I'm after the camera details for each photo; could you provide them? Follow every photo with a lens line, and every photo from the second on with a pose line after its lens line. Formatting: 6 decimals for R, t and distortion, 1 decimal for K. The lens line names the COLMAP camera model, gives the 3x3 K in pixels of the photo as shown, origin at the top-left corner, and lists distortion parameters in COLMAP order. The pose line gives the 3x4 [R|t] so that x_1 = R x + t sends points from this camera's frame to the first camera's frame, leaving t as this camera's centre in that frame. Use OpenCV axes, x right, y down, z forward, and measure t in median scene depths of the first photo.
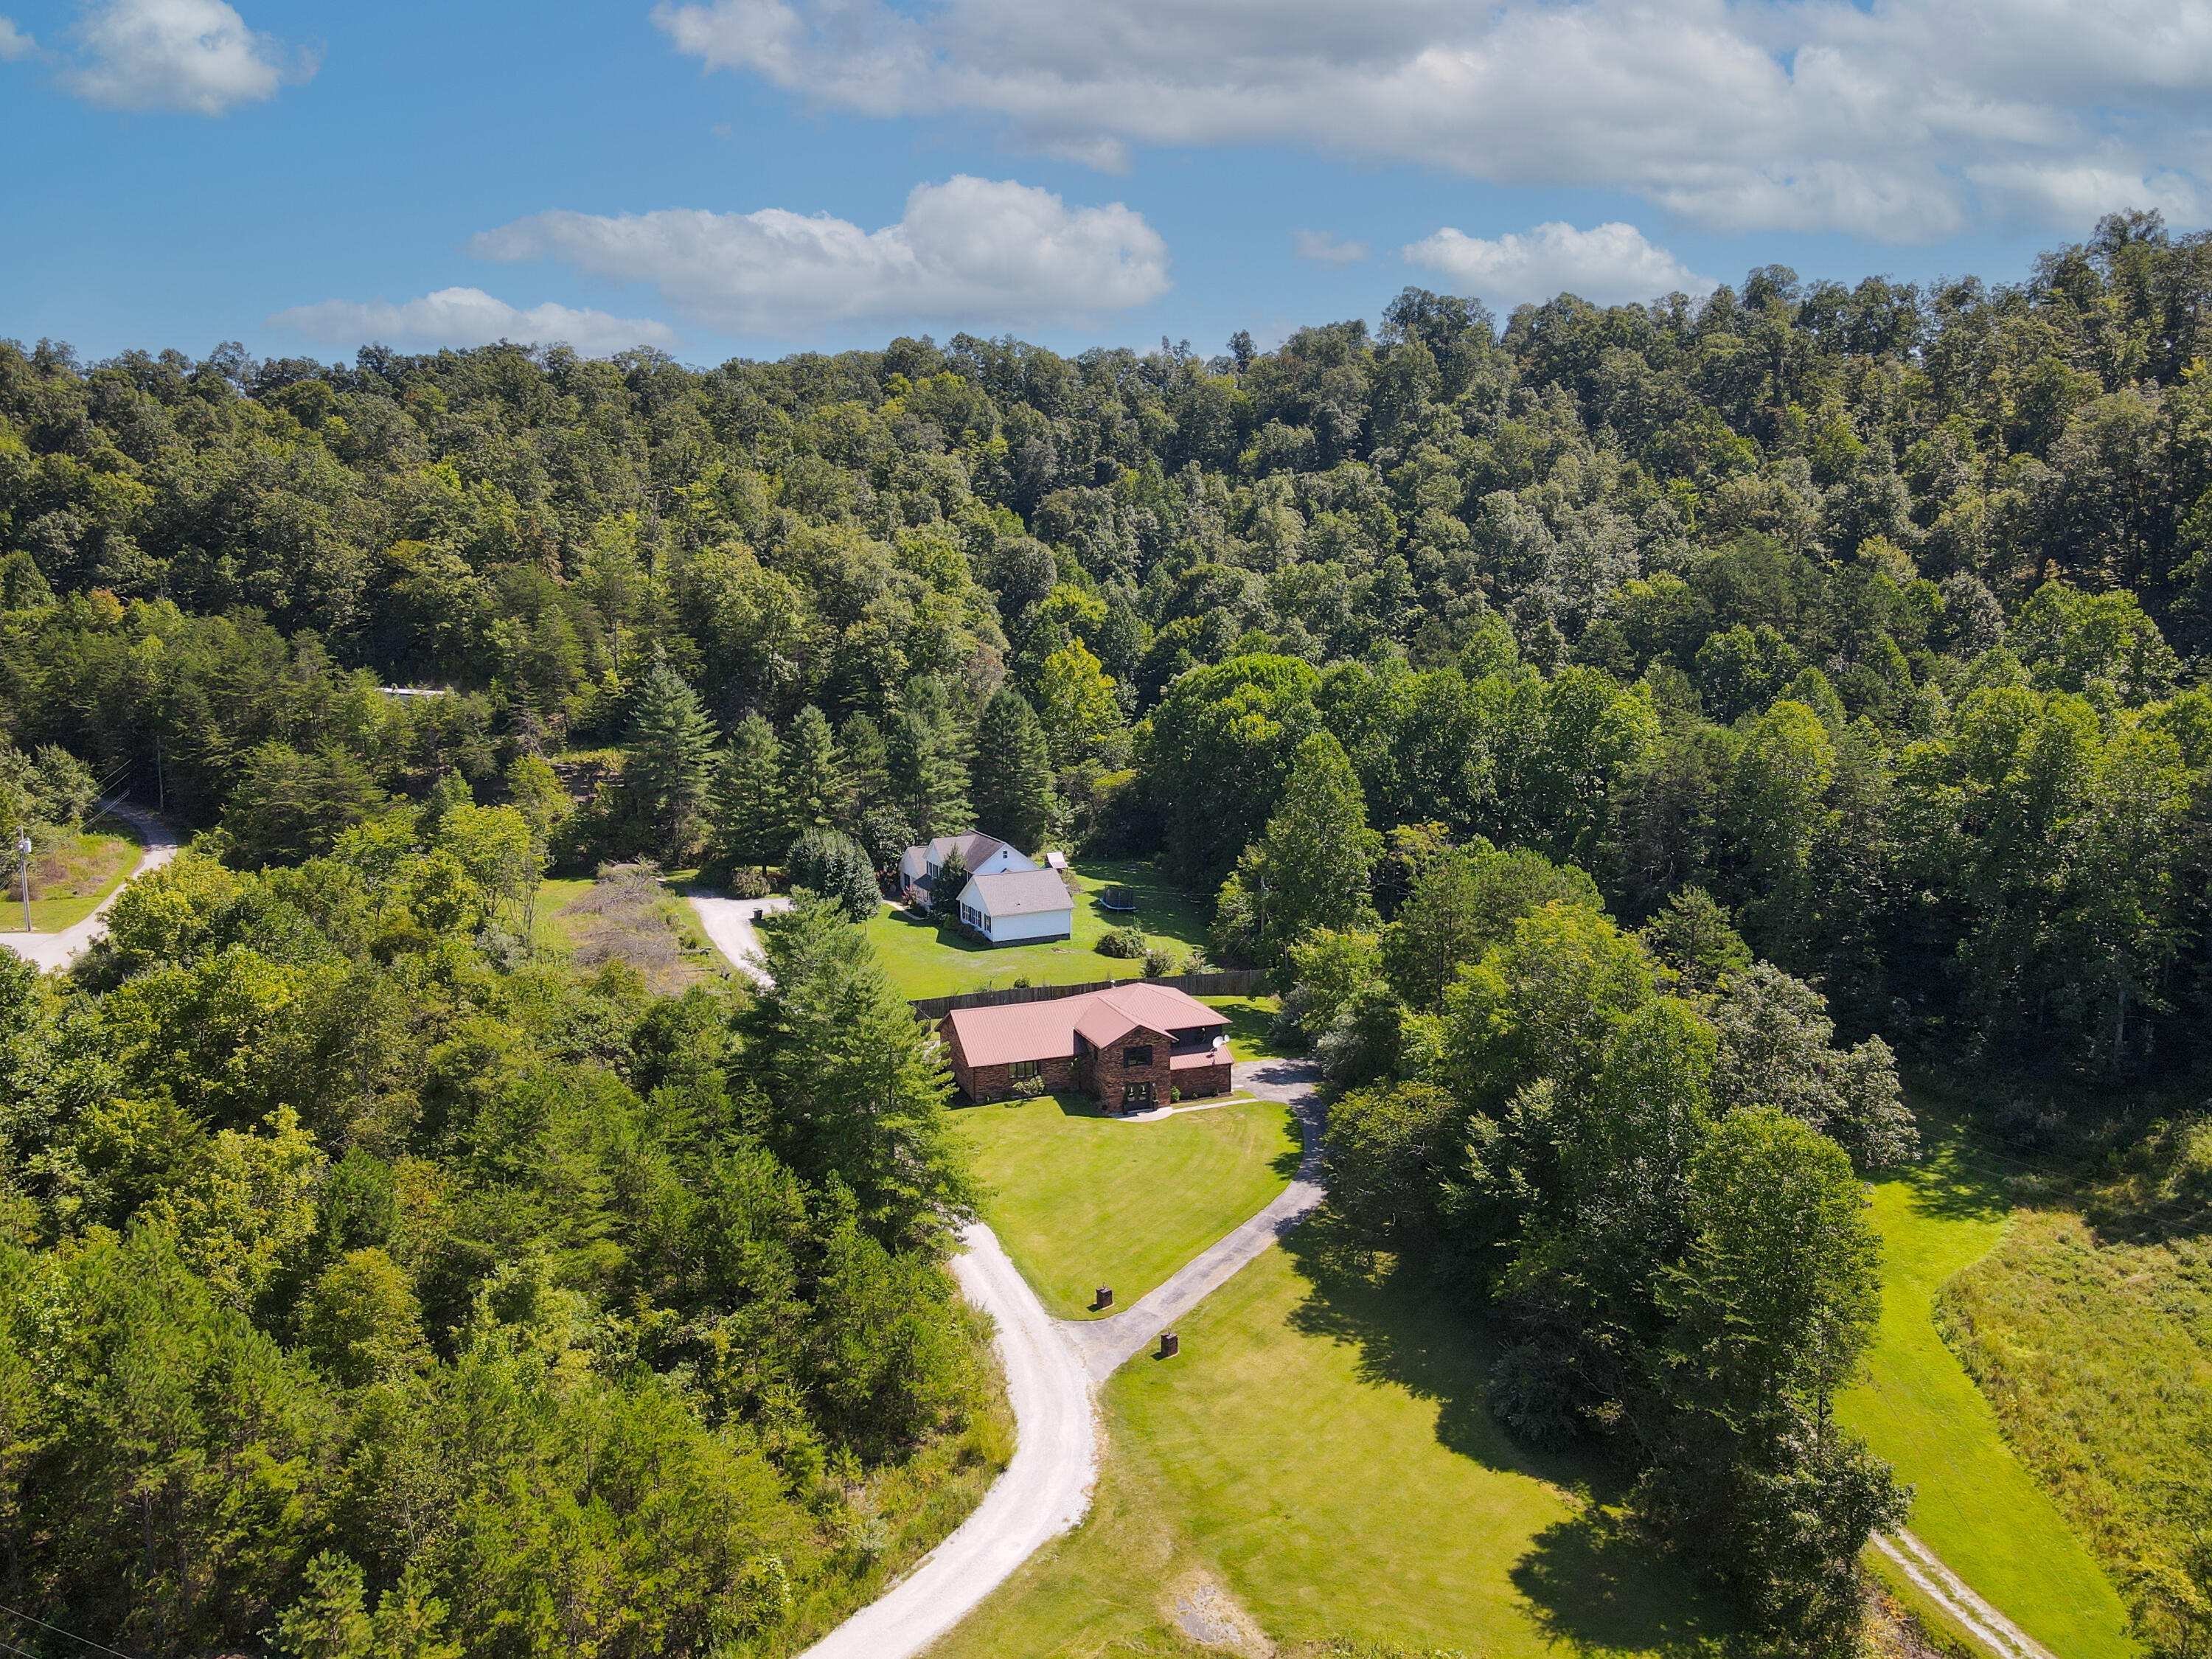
lens RADIAL K [[1638.0, 0, 1111.6], [0, 1638.0, 819.0], [0, 0, 1]] dist [-0.016366, 0.059218]
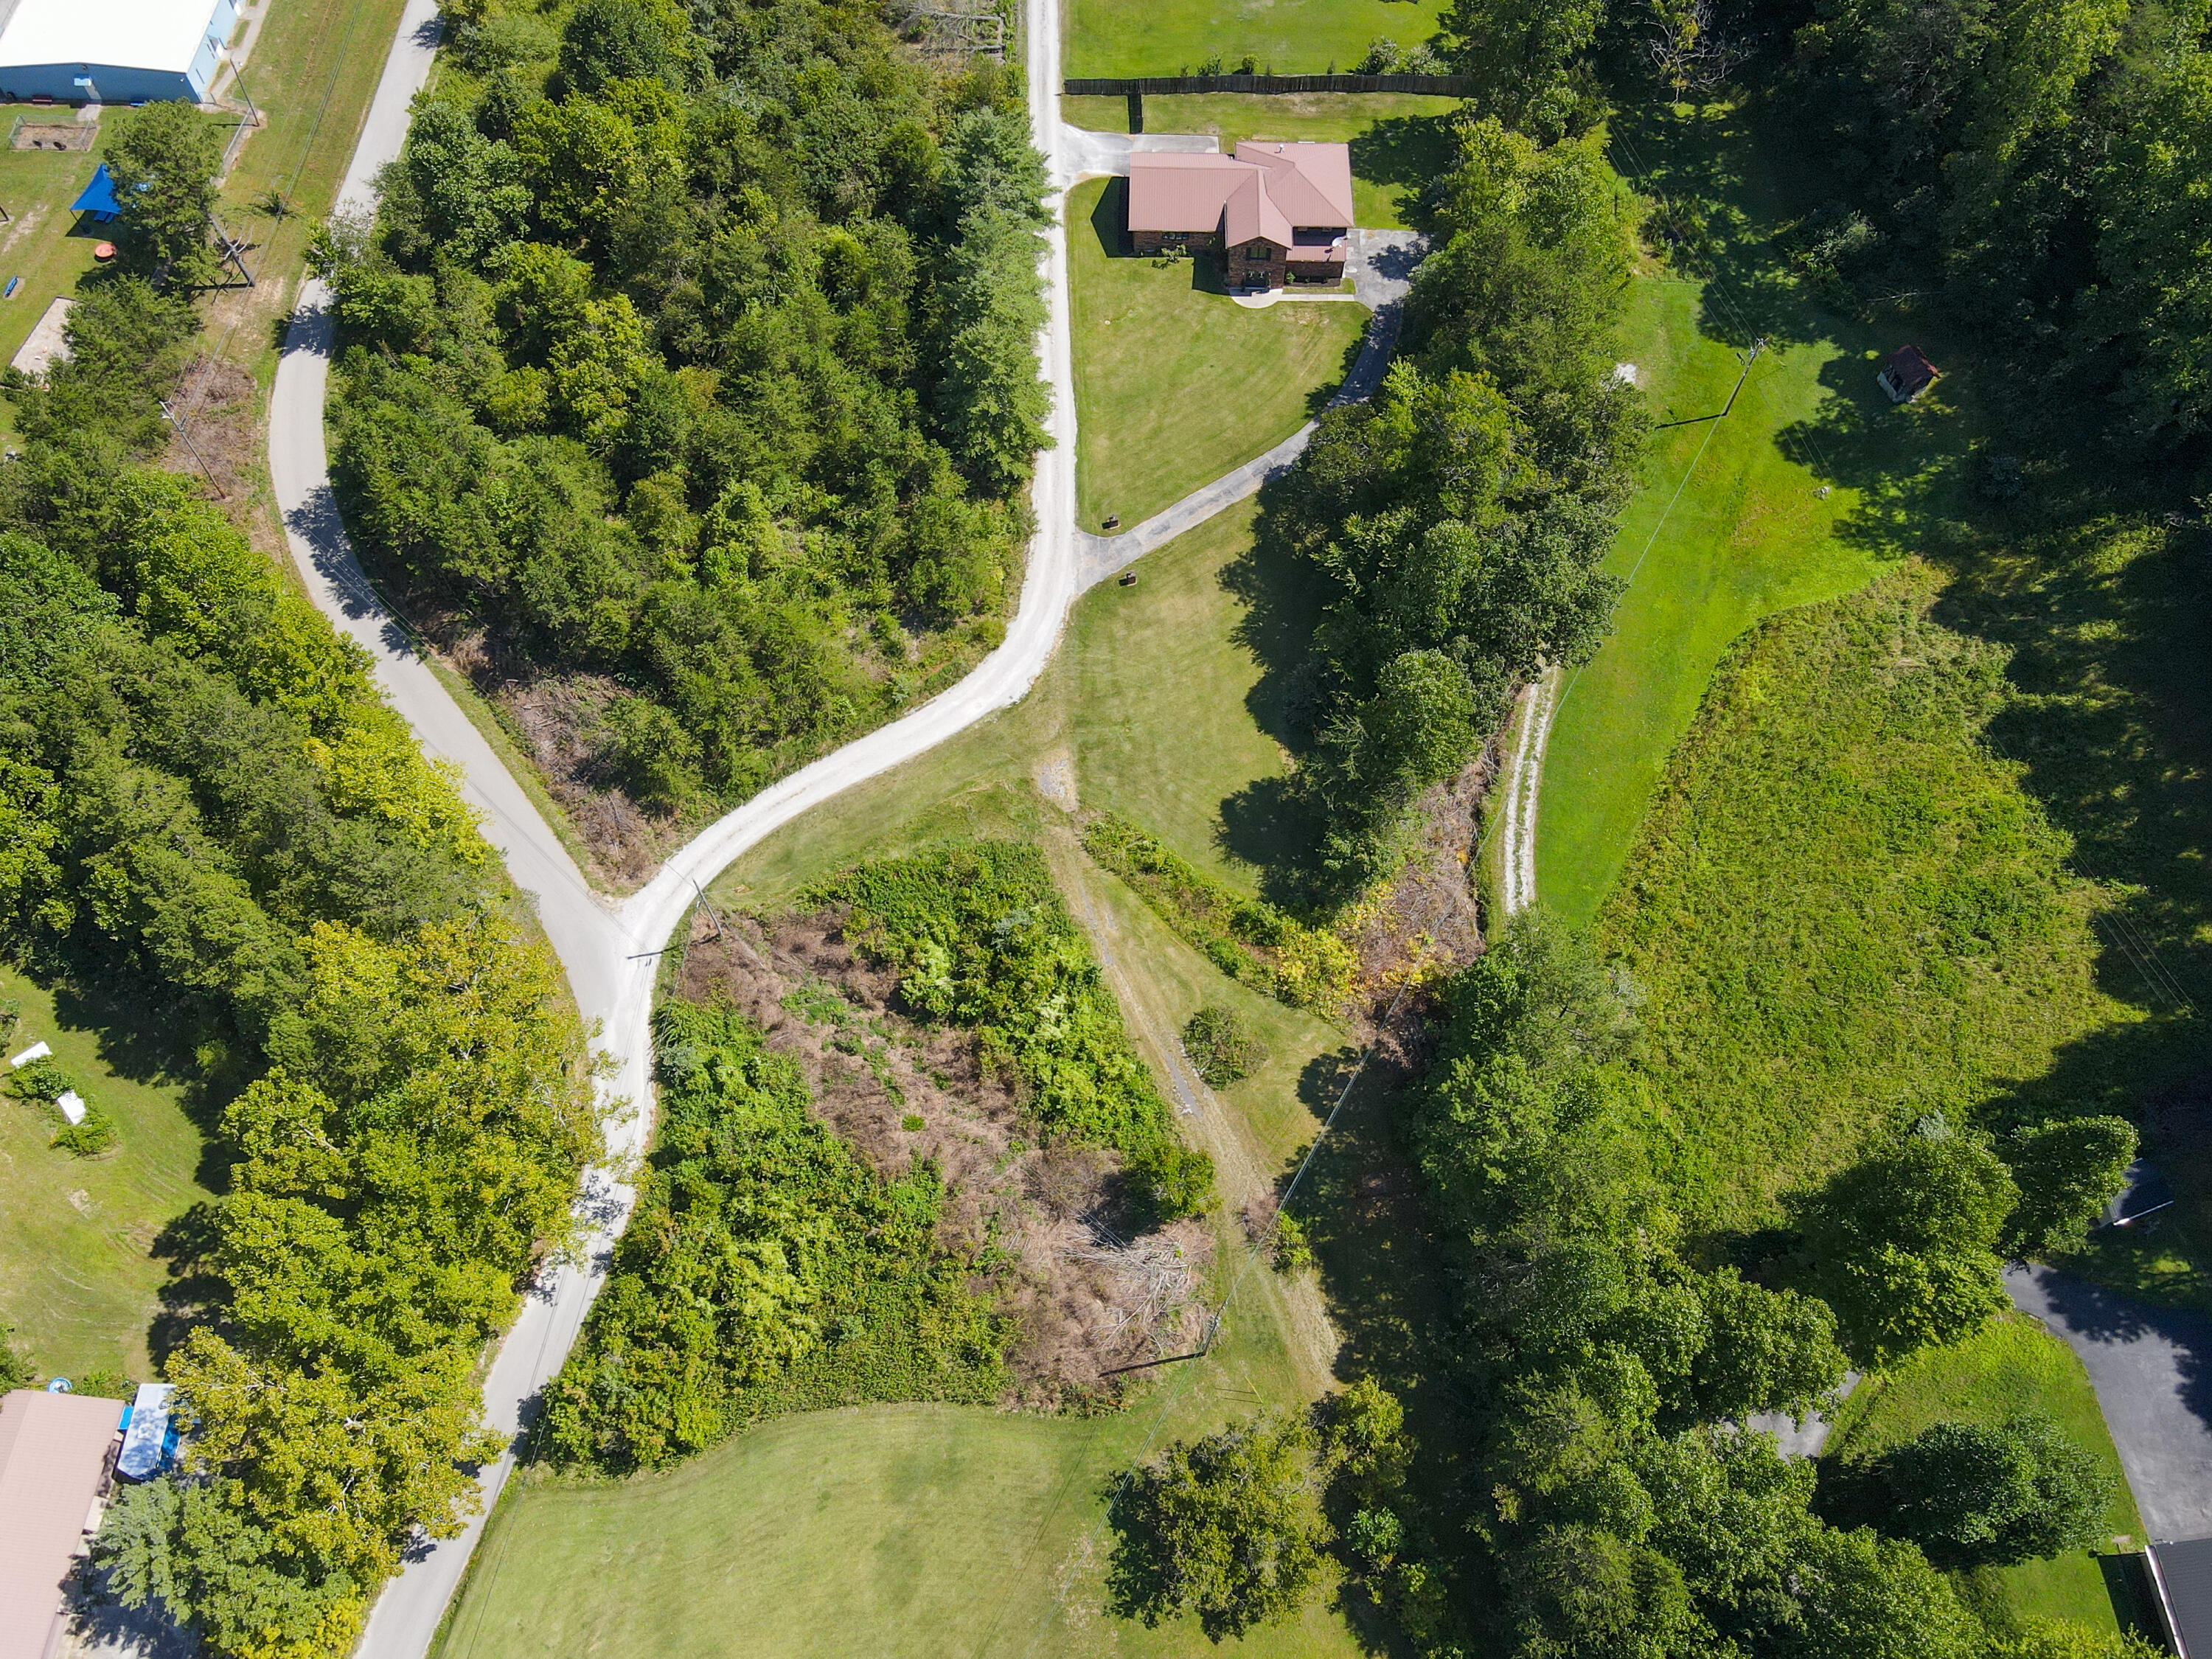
lens RADIAL K [[1717.1, 0, 1114.7], [0, 1717.1, 813.4], [0, 0, 1]] dist [-0.019317, 0.079298]
pose [[0.930513, 0.326284, -0.166386, 0.166268], [-0.067923, 0.600135, 0.797009, -0.388988], [0.359905, -0.730326, 0.580596, -0.065785]]
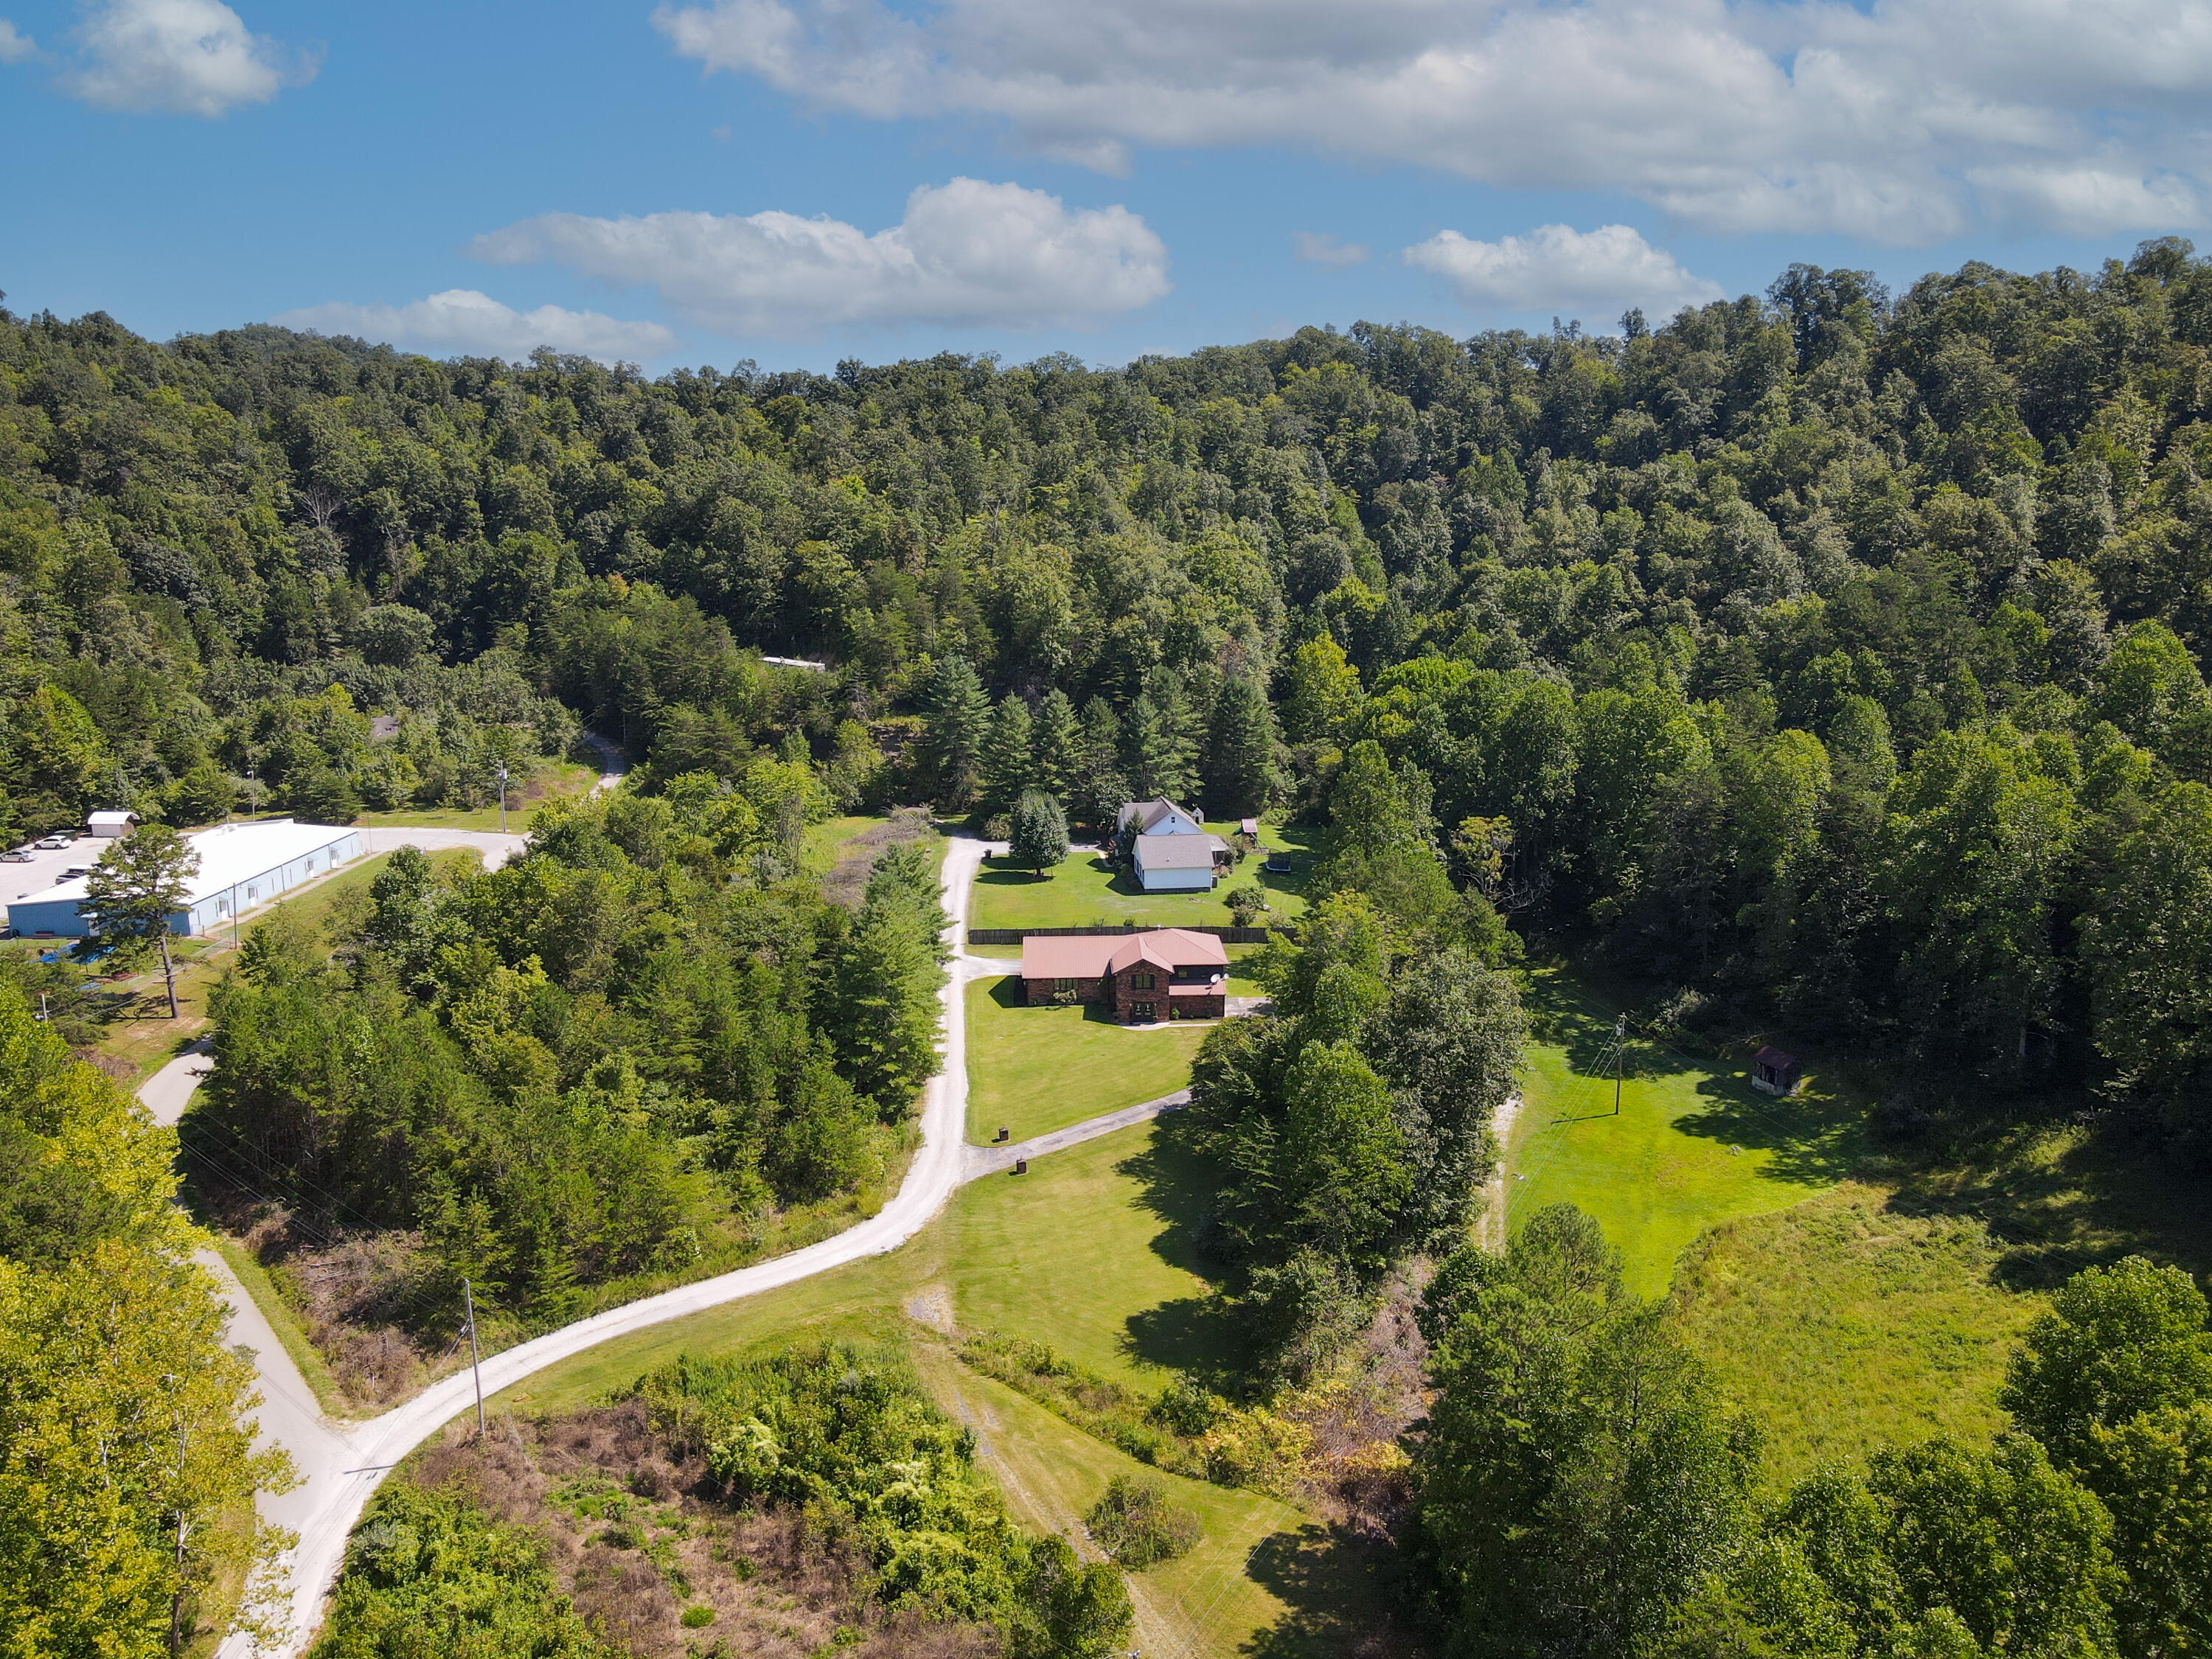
lens RADIAL K [[1638.0, 0, 1111.6], [0, 1638.0, 819.0], [0, 0, 1]] dist [-0.016366, 0.059218]
pose [[0.946675, 0.061524, -0.316260, 0.250828], [-0.049331, 0.997703, 0.046424, -0.030195], [0.318390, -0.028347, 0.947536, -0.167709]]
